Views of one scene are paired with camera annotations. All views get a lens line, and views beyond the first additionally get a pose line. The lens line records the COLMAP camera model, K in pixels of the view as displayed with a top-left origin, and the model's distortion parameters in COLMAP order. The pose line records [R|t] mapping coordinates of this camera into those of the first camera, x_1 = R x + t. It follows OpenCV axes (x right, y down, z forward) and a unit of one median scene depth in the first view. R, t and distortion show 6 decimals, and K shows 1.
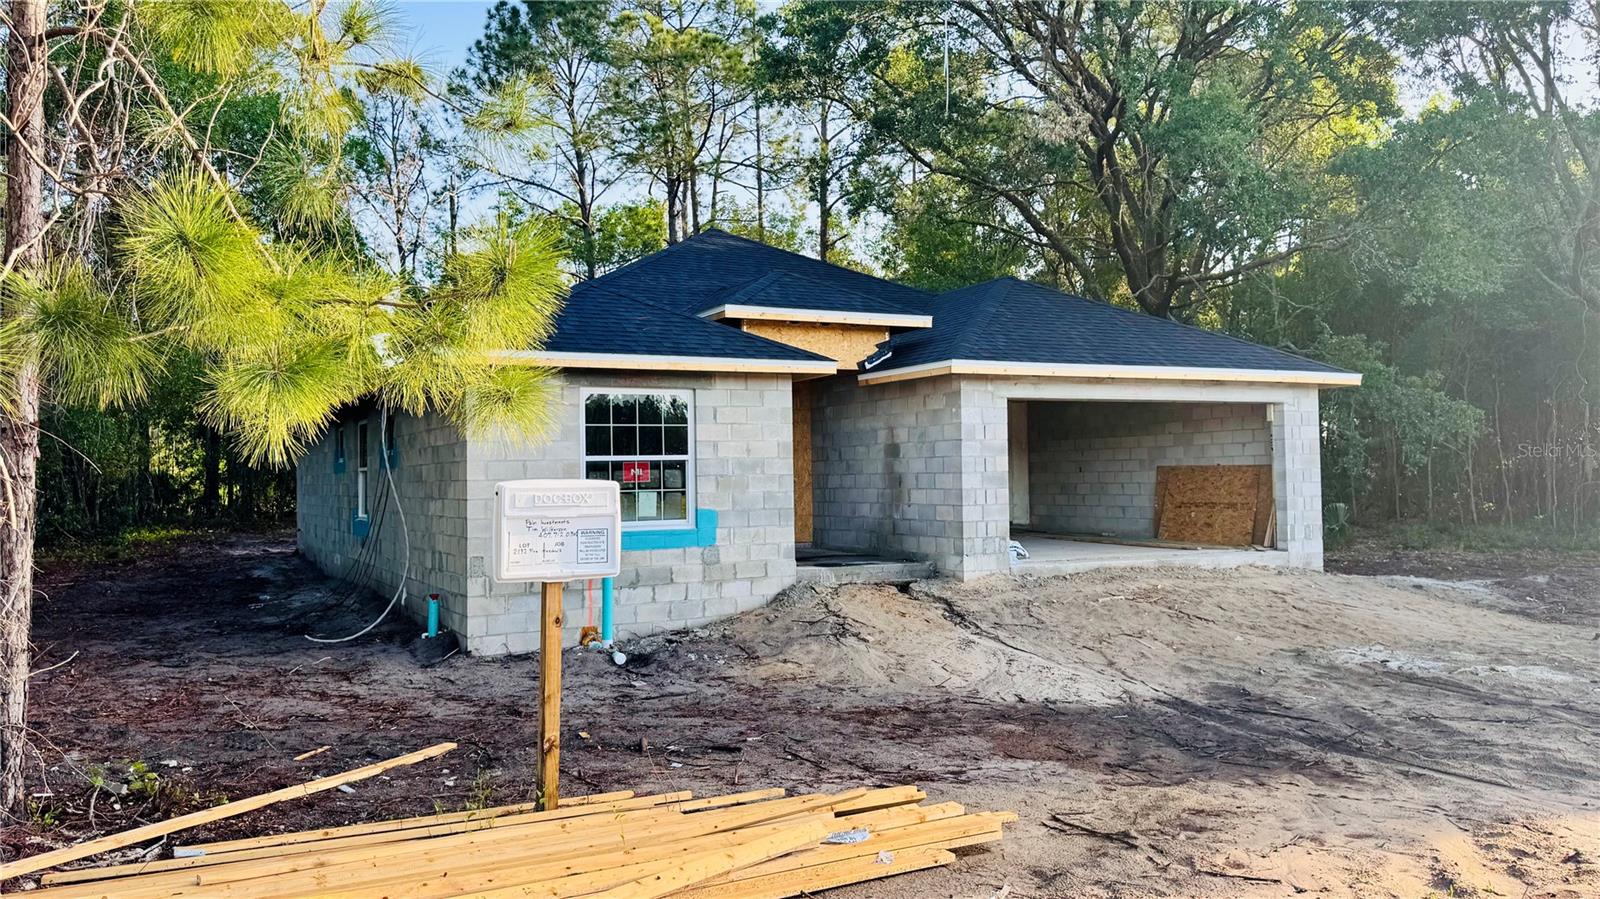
lens RADIAL K [[1264.1, 0, 793.7], [0, 1264.1, 435.8], [0, 0, 1]] dist [0.054950, -0.006027]
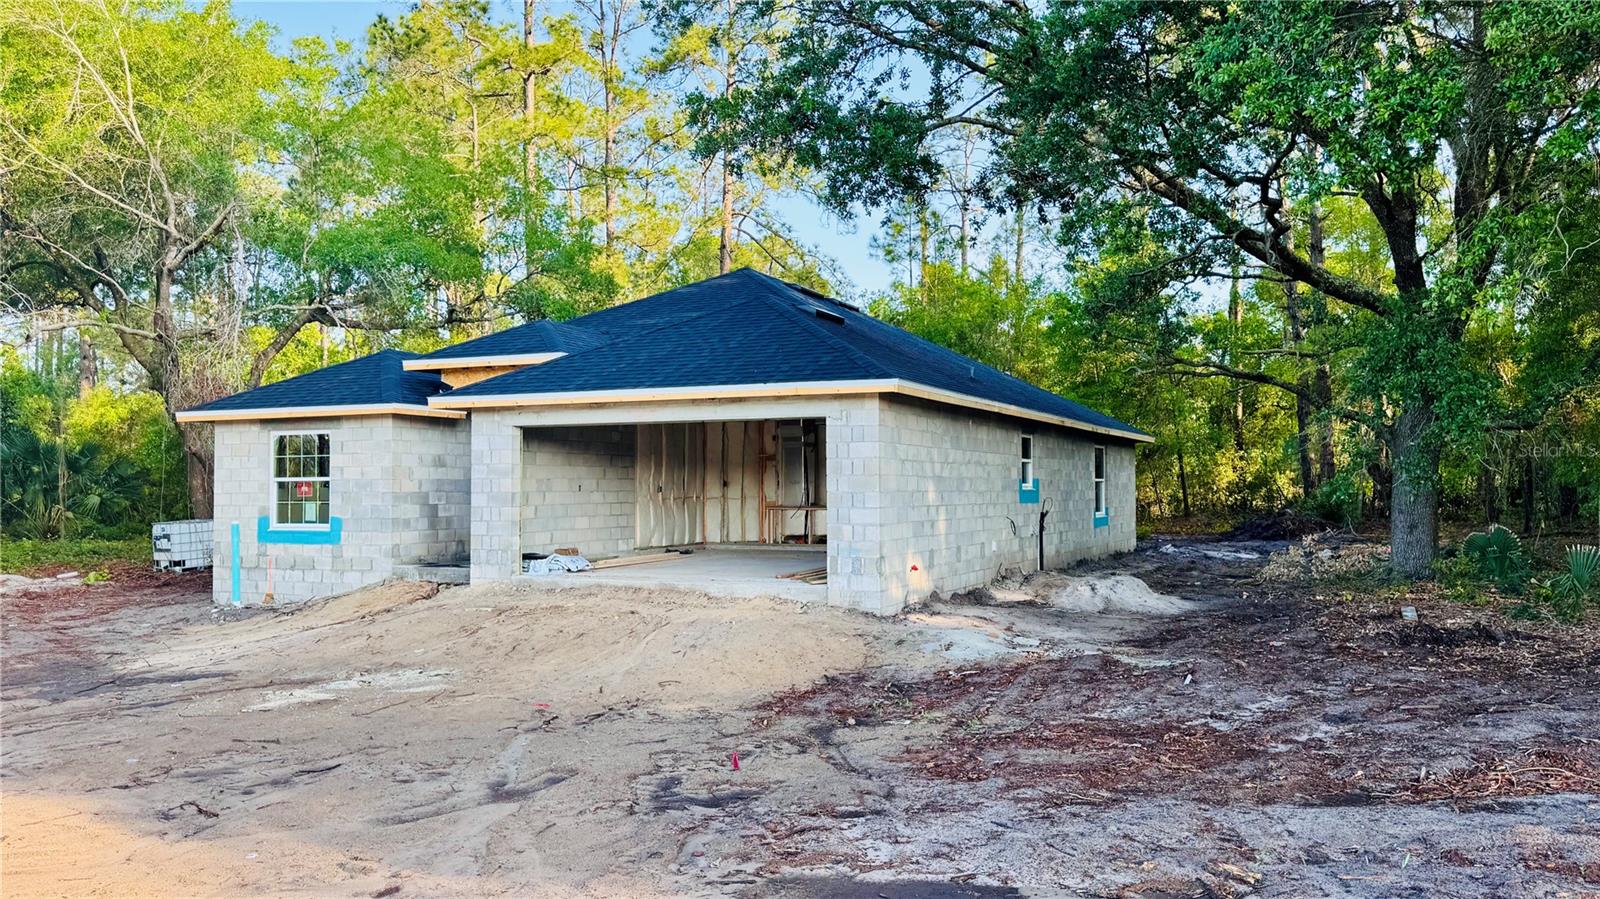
lens RADIAL K [[1264.1, 0, 796.1], [0, 1264.1, 449.2], [0, 0, 1]] dist [0.054950, -0.006027]
pose [[0.602132, -0.009734, -0.798337, 1.314661], [0.021240, 0.999767, 0.003831, -0.009291], [0.798114, -0.019263, 0.602198, 0.567109]]
